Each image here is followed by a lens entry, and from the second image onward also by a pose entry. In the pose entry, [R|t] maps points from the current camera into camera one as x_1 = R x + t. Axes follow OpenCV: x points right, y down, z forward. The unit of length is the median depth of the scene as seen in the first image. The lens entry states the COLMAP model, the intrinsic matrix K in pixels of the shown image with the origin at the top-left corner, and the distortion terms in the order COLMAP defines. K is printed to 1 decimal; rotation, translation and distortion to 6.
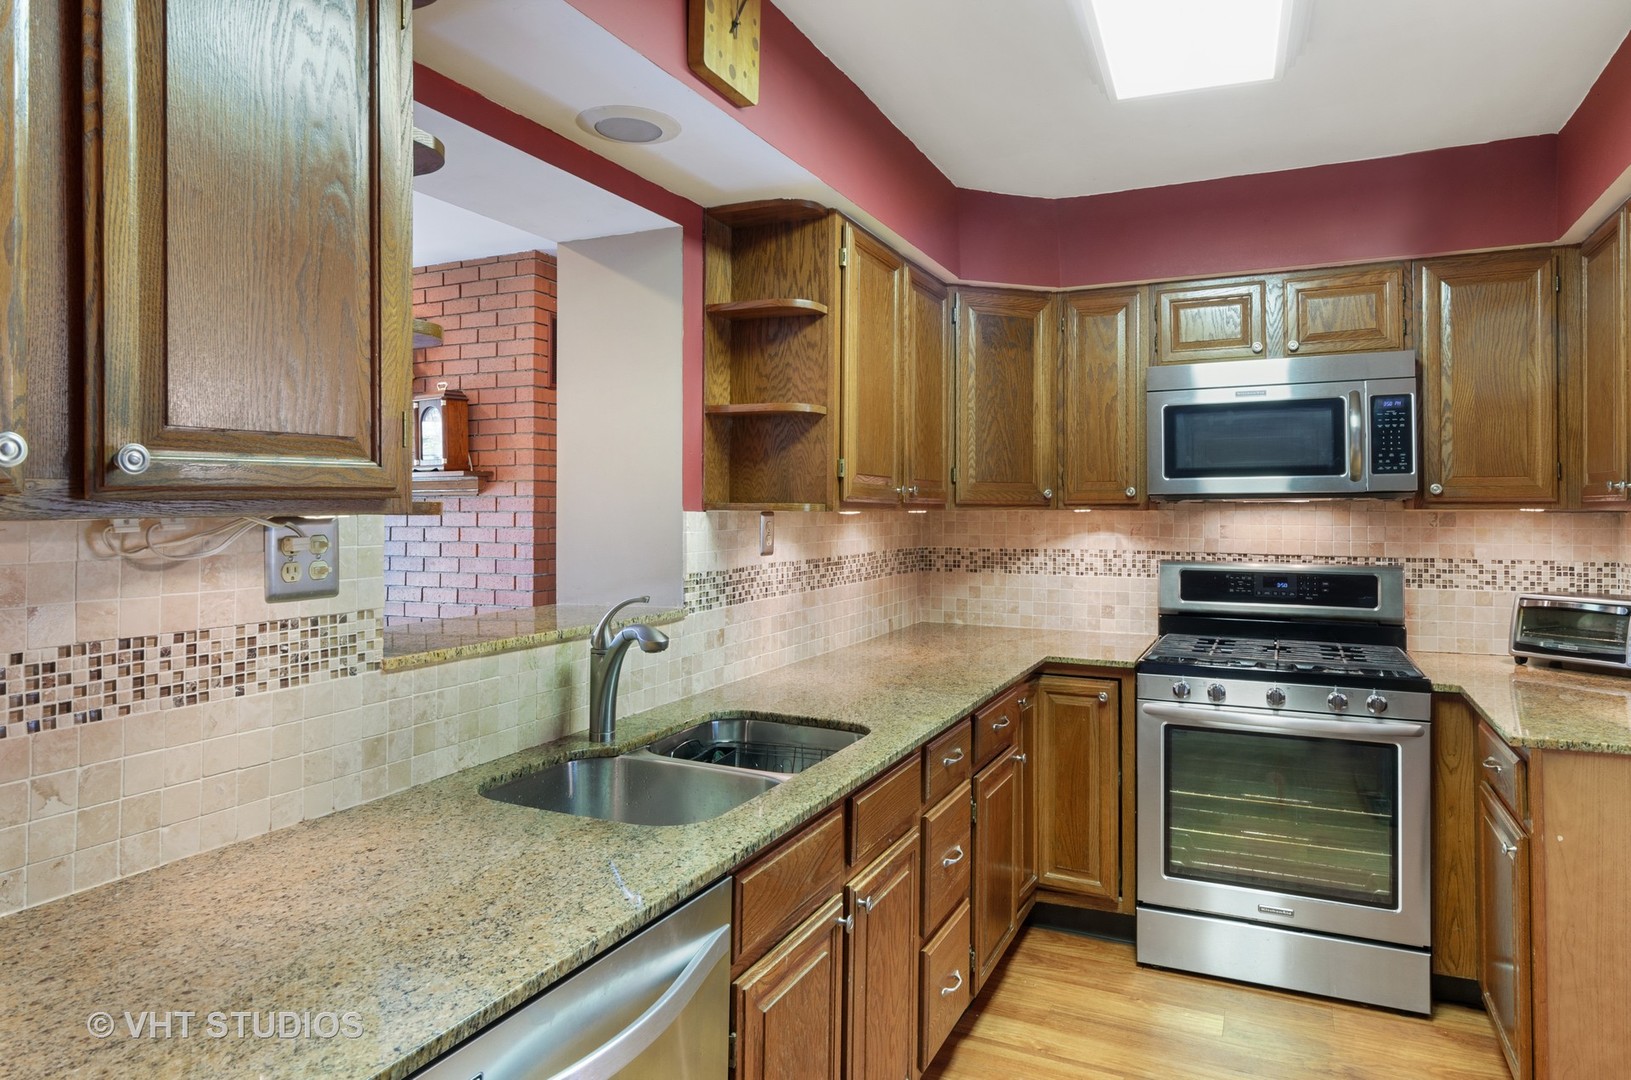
lens RADIAL K [[985.9, 0, 816.0], [0, 985.9, 499.1], [0, 0, 1]] dist [0.004618, -0.002055]
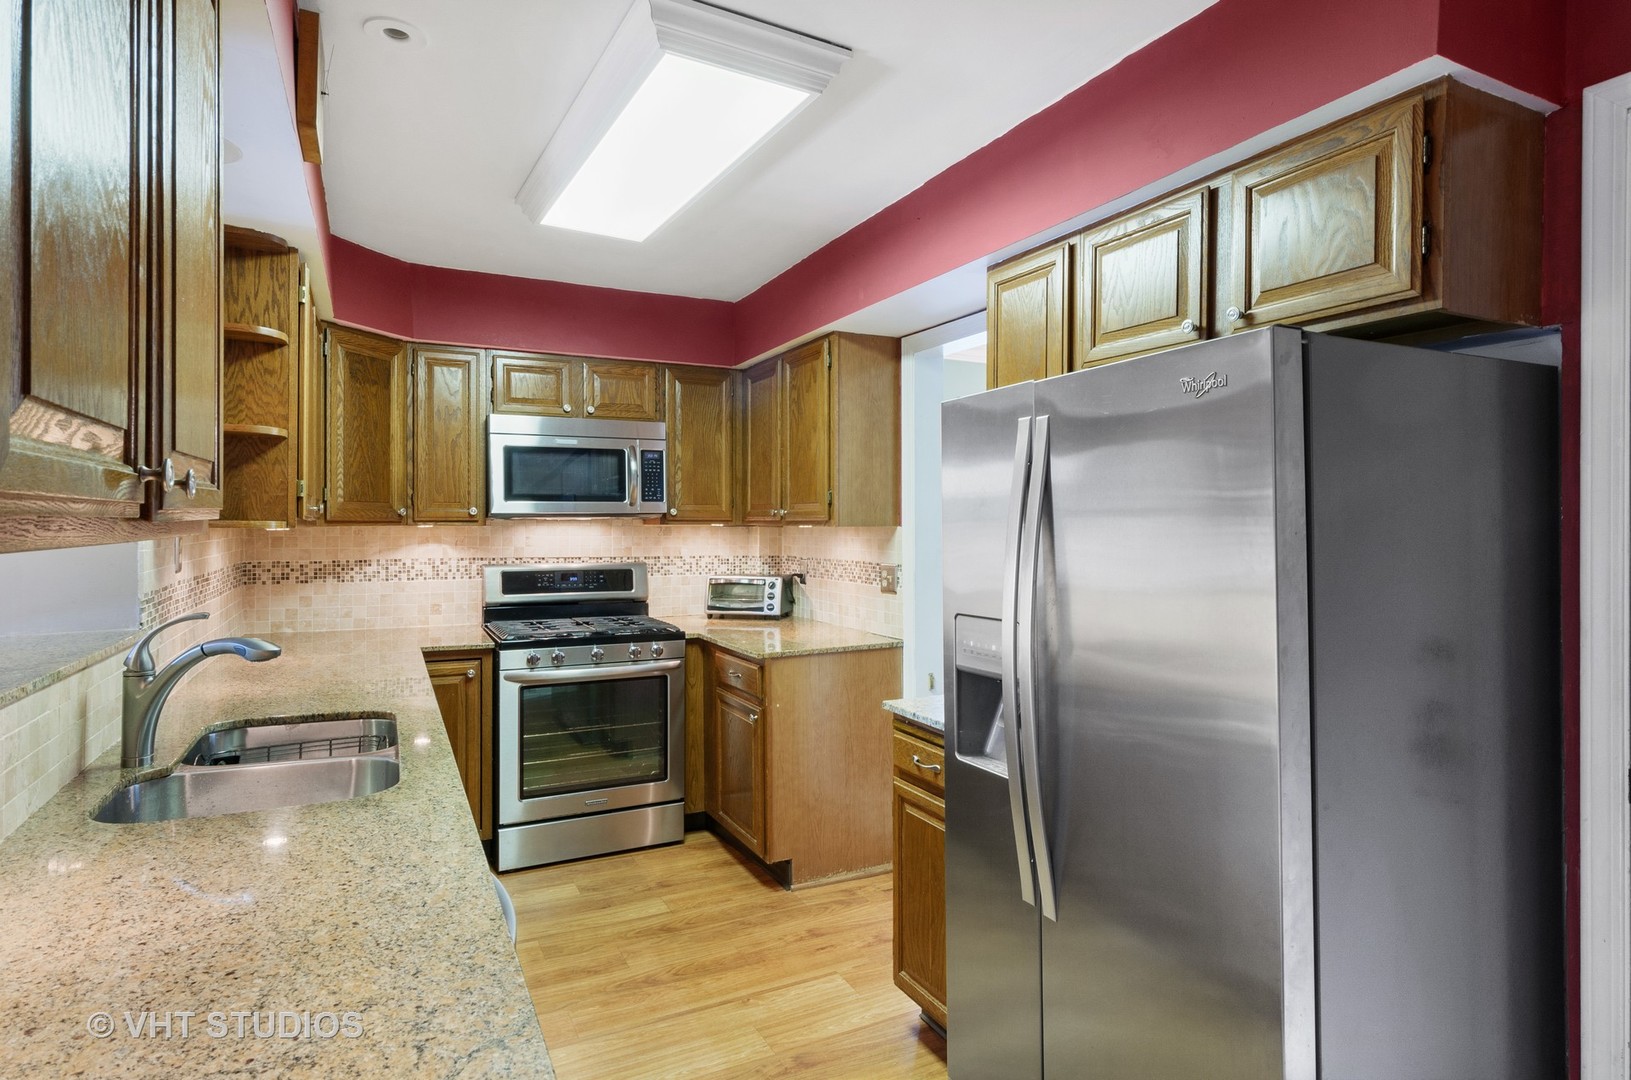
lens RADIAL K [[840.4, 0, 816.7], [0, 840.4, 524.1], [0, 0, 1]] dist [0.002634, -0.000674]
pose [[0.633740, -0.001066, 0.773545, -0.256103], [-0.007637, 0.999942, 0.007635, -0.002654], [-0.773508, -0.010746, 0.633695, -0.023439]]
